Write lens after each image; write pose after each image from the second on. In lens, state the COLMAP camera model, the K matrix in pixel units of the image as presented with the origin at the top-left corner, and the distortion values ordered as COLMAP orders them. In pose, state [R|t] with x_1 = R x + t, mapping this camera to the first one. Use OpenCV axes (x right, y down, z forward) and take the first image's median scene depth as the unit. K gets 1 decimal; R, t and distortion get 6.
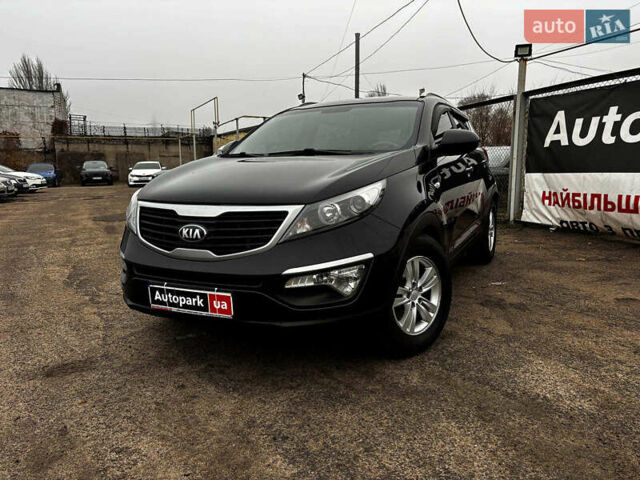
lens RADIAL K [[479.4, 0, 320.6], [0, 479.4, 243.6], [0, 0, 1]] dist [0.062477, -0.068361]
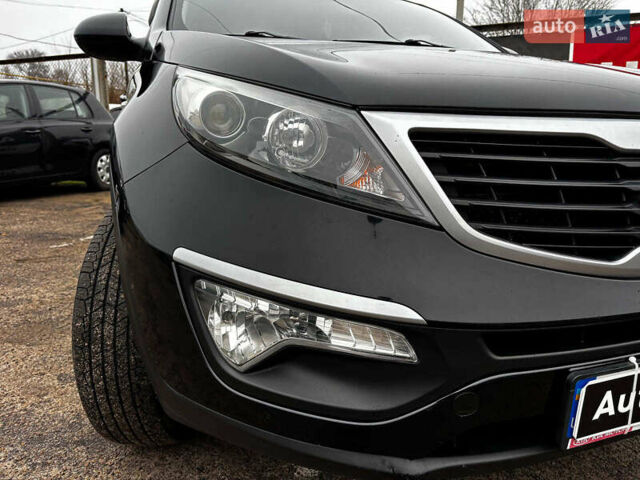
lens RADIAL K [[479.4, 0, 320.6], [0, 479.4, 243.6], [0, 0, 1]] dist [0.062477, -0.068361]
pose [[0.667232, -0.137570, 0.732036, -0.679169], [0.092236, 0.990492, 0.102070, -0.046900], [-0.739117, -0.000585, 0.673577, 0.919974]]
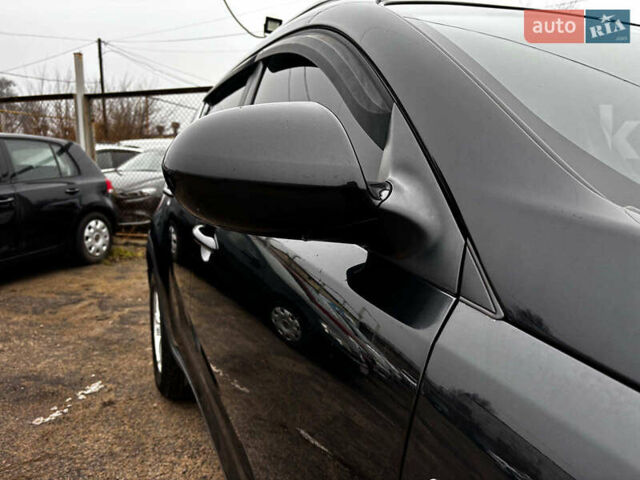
lens RADIAL K [[482.3, 0, 327.3], [0, 482.3, 244.2], [0, 0, 1]] dist [0.054675, -0.076803]
pose [[0.618236, -0.106877, 0.778693, -0.488254], [0.102539, 0.993212, 0.054910, -0.292455], [-0.779276, 0.045899, 0.624998, 1.488662]]
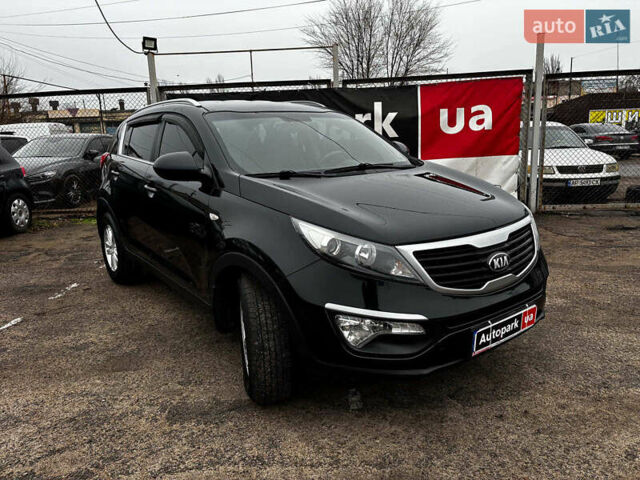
lens RADIAL K [[479.4, 0, 320.6], [0, 479.4, 243.6], [0, 0, 1]] dist [0.062477, -0.068361]
pose [[0.427752, -0.197333, 0.882093, -1.234571], [0.161429, 0.976867, 0.140253, -0.244658], [-0.889364, 0.082402, 0.449712, 0.843935]]
